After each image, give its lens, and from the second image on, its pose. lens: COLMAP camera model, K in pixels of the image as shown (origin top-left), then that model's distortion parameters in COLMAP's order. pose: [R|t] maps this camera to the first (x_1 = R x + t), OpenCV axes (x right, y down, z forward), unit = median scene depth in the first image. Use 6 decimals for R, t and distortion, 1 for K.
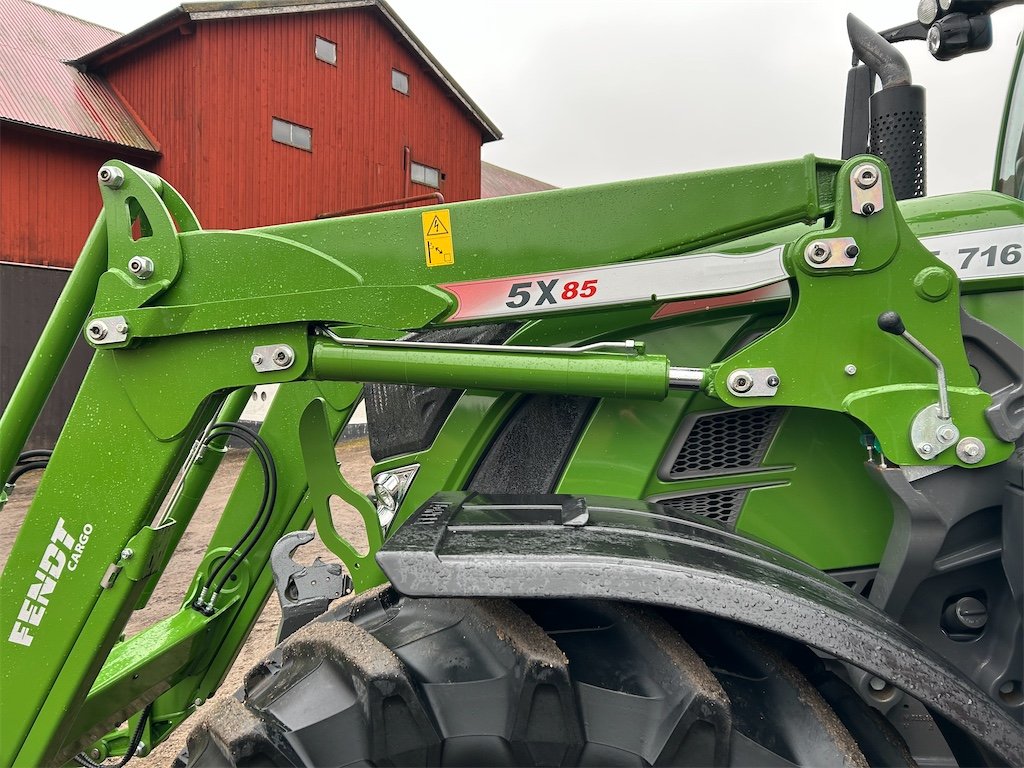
lens RADIAL K [[770.8, 0, 511.9], [0, 770.8, 383.3], [0, 0, 1]] dist [0.055147, -0.055842]
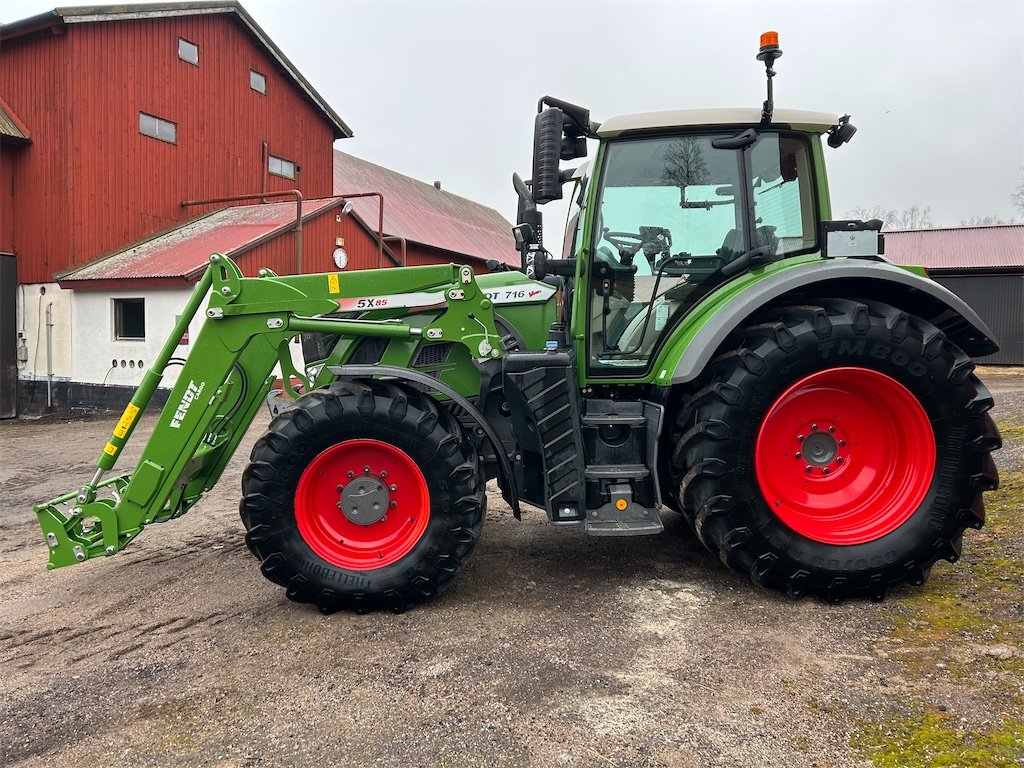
lens RADIAL K [[770.8, 0, 512.9], [0, 770.8, 392.5], [0, 0, 1]] dist [0.055147, -0.055842]
pose [[0.981876, -0.001294, 0.189520, 0.001774], [-0.005815, 0.999300, 0.036952, 0.012271], [-0.189436, -0.037384, 0.981181, -0.217388]]
